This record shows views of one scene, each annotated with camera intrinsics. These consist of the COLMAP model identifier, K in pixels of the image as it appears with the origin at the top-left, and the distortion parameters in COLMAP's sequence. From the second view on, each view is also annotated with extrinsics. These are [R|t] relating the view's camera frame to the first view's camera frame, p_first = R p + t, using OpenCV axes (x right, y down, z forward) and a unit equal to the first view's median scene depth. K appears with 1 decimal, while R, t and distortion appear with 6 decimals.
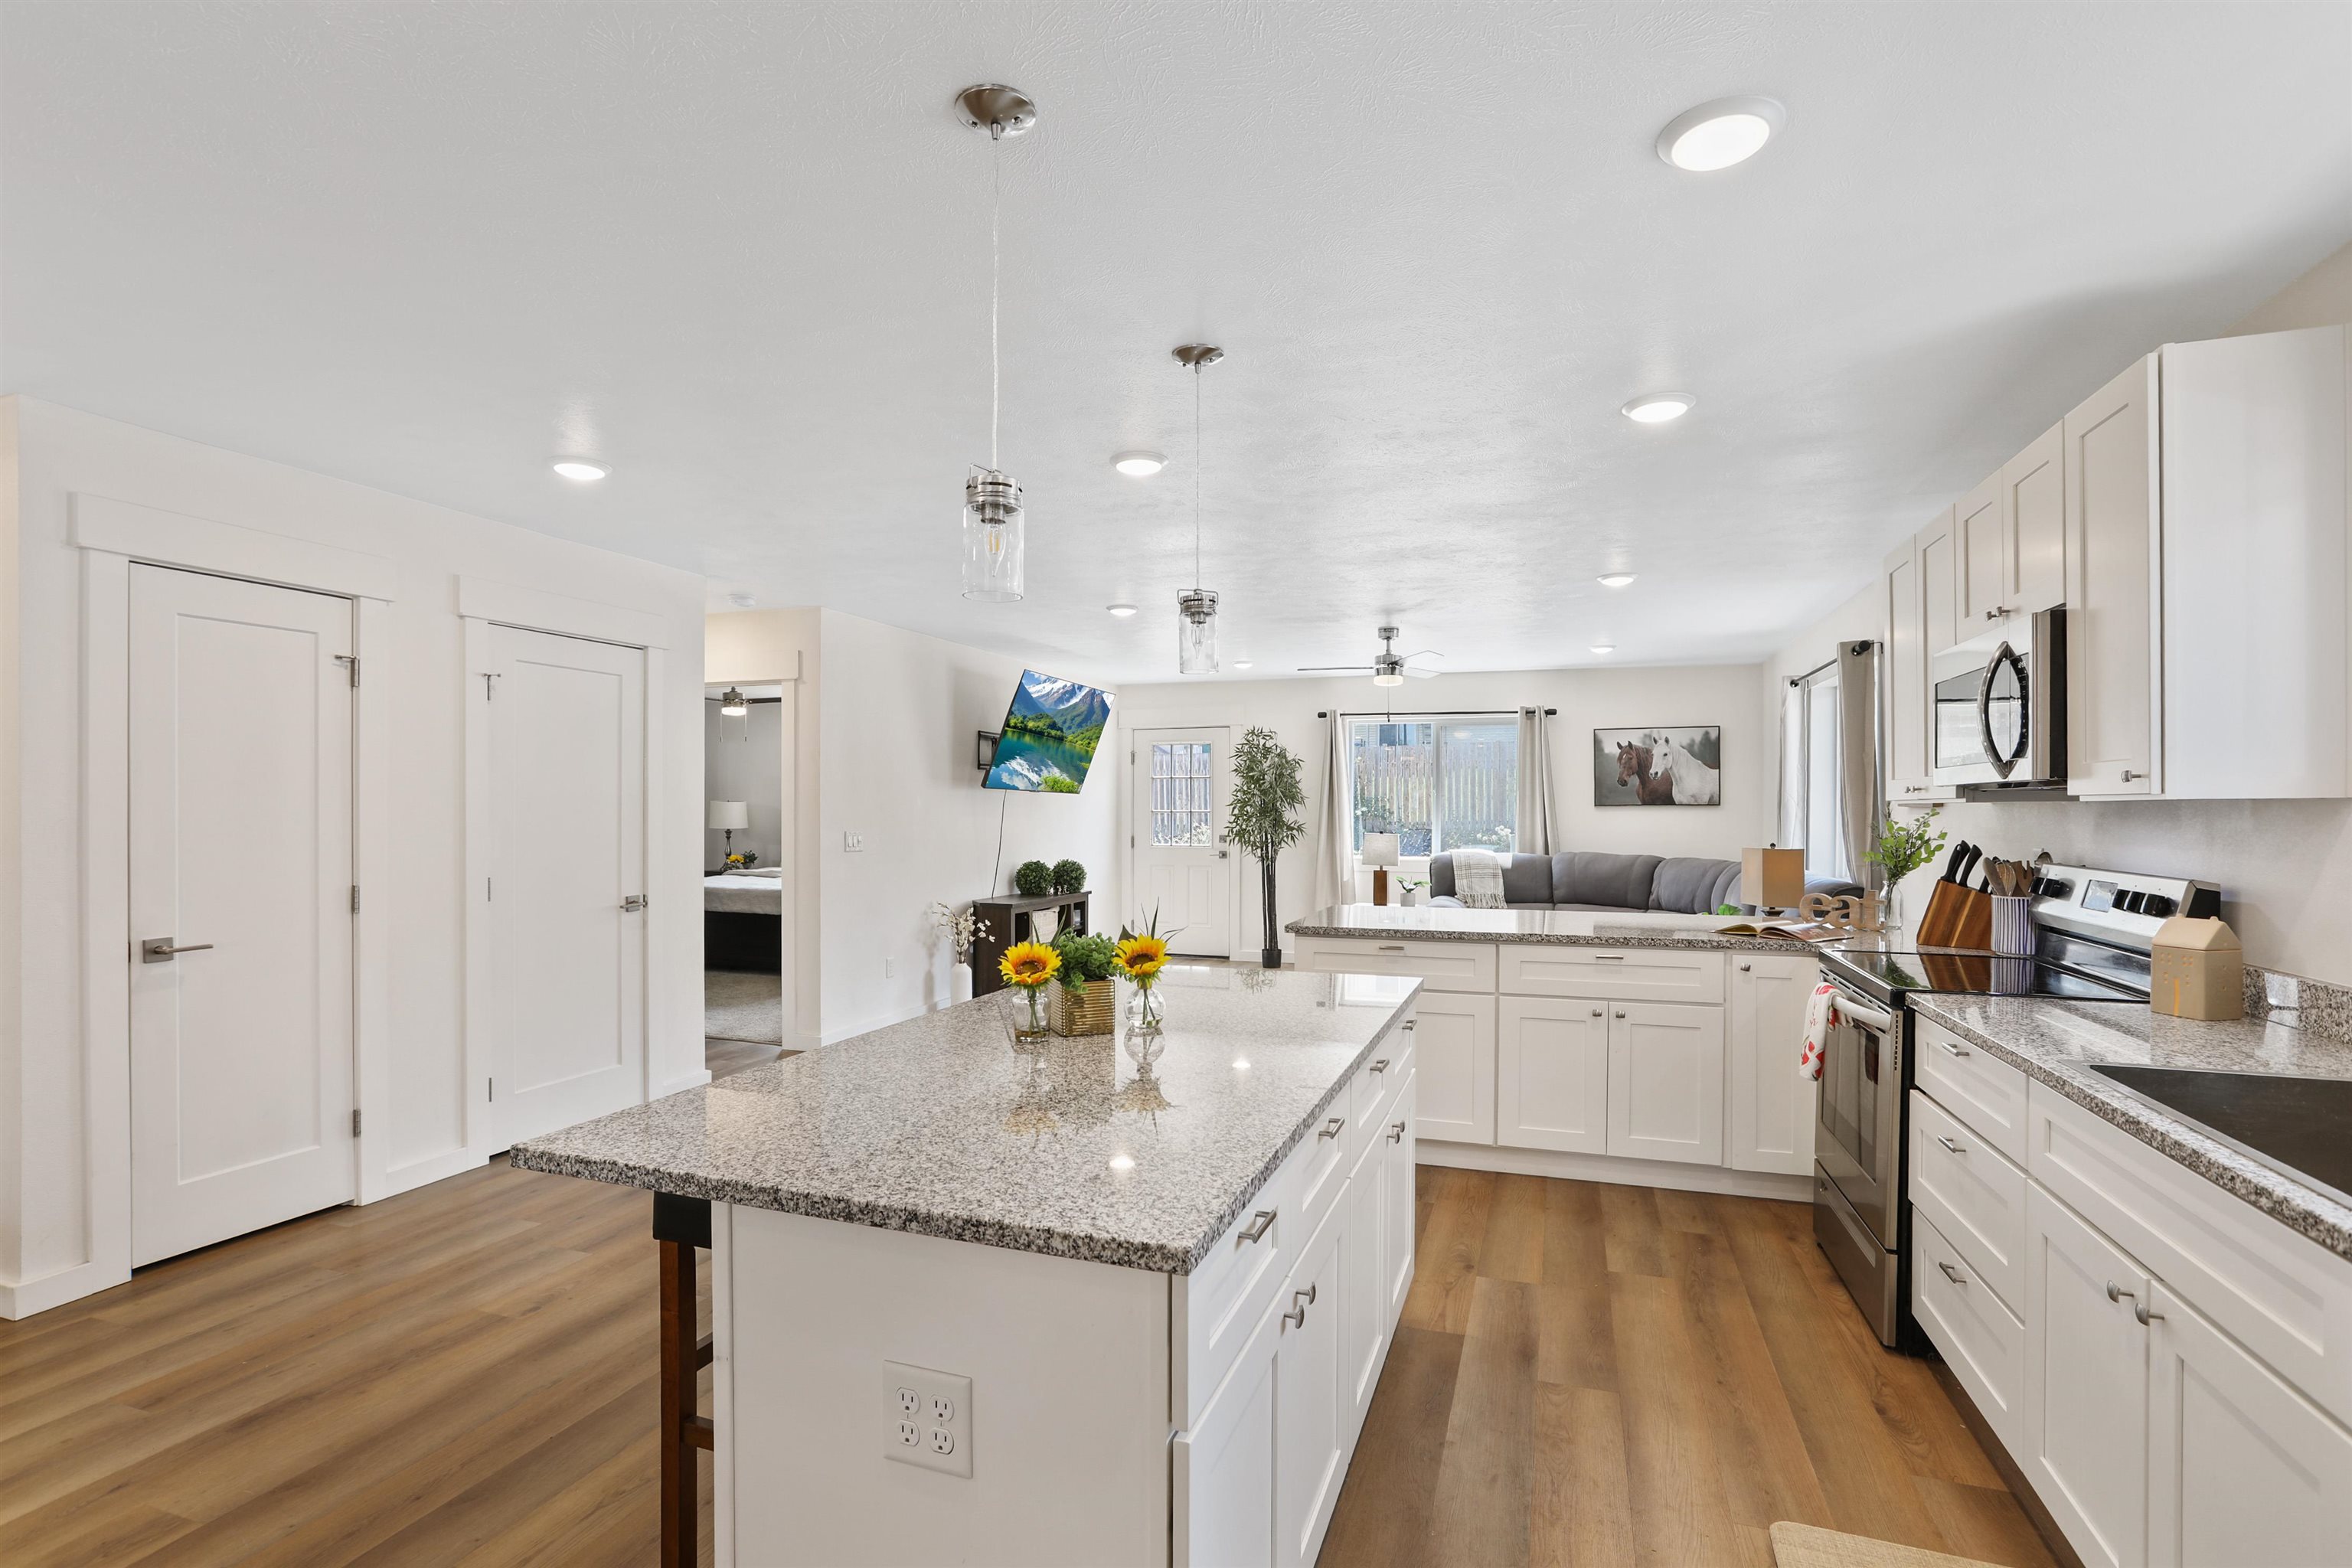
lens RADIAL K [[1115.9, 0, 1168.8], [0, 1115.9, 818.0], [0, 0, 1]] dist [-0.051182, 0.025485]
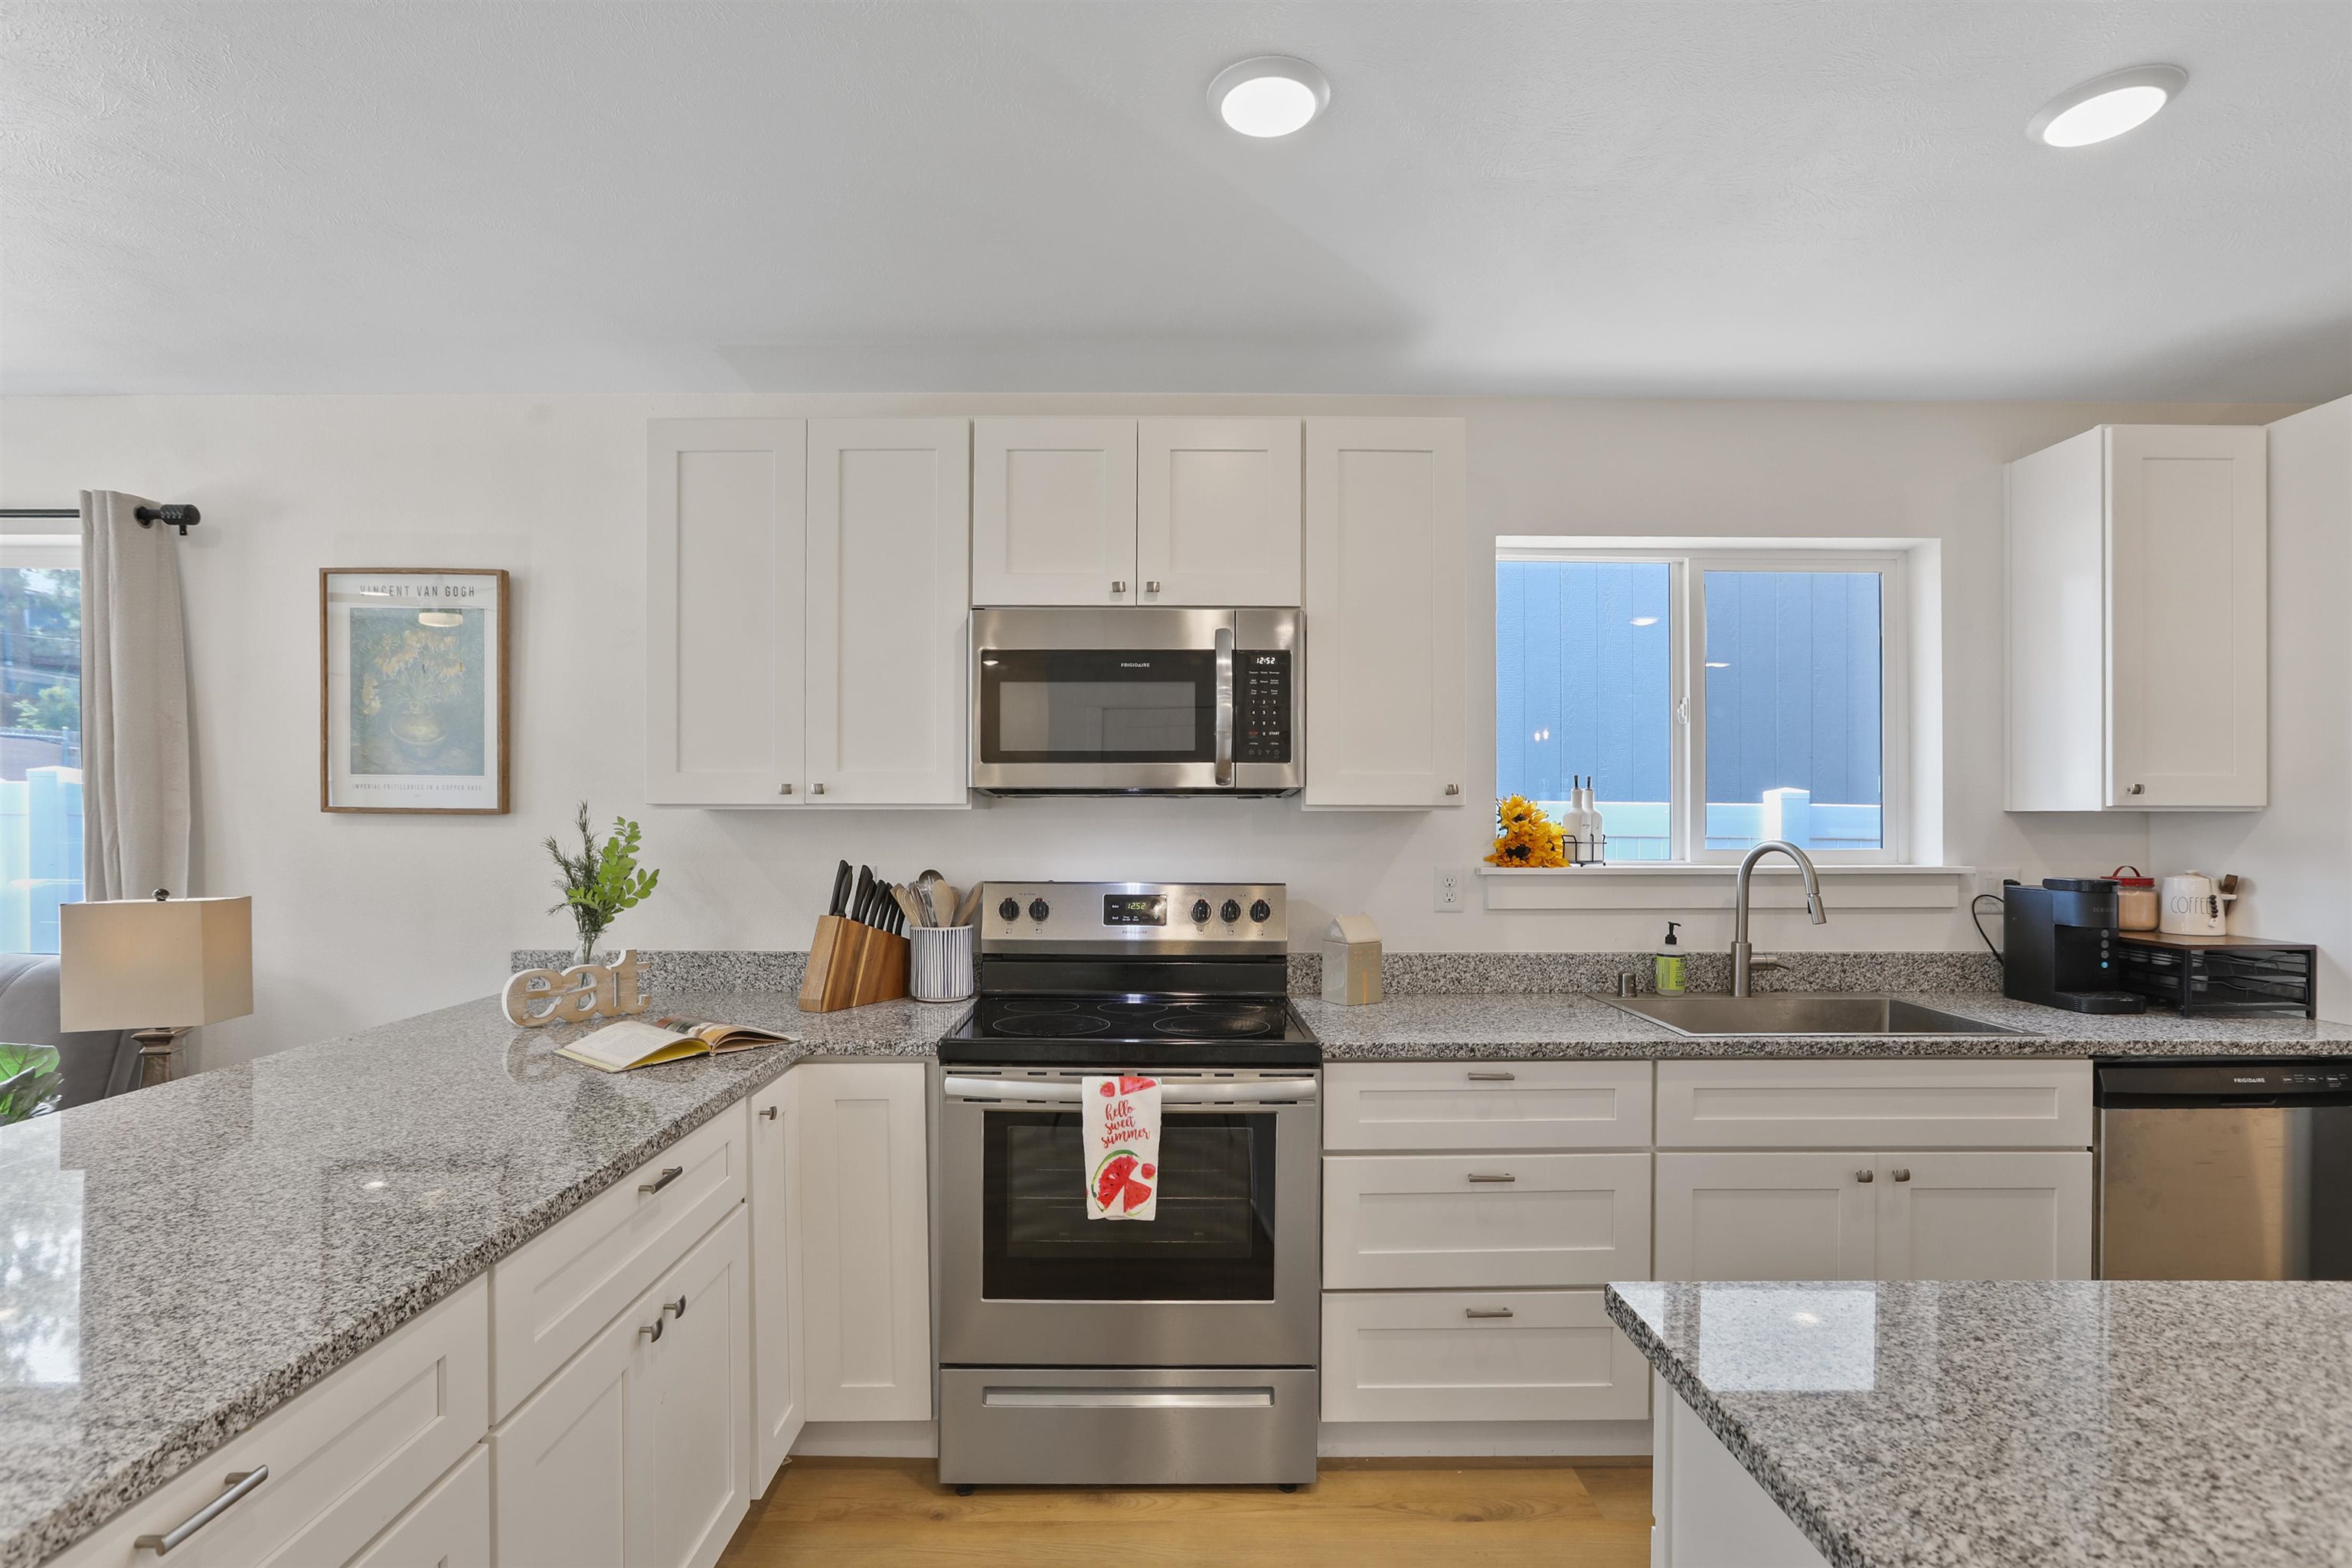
lens RADIAL K [[1115.9, 0, 1168.8], [0, 1115.9, 818.0], [0, 0, 1]] dist [-0.051182, 0.025485]
pose [[-0.342763, -0.002327, 0.939419, -0.046036], [0.006810, 0.999965, 0.004962, -0.009114], [-0.939397, 0.008098, -0.342735, 0.944473]]
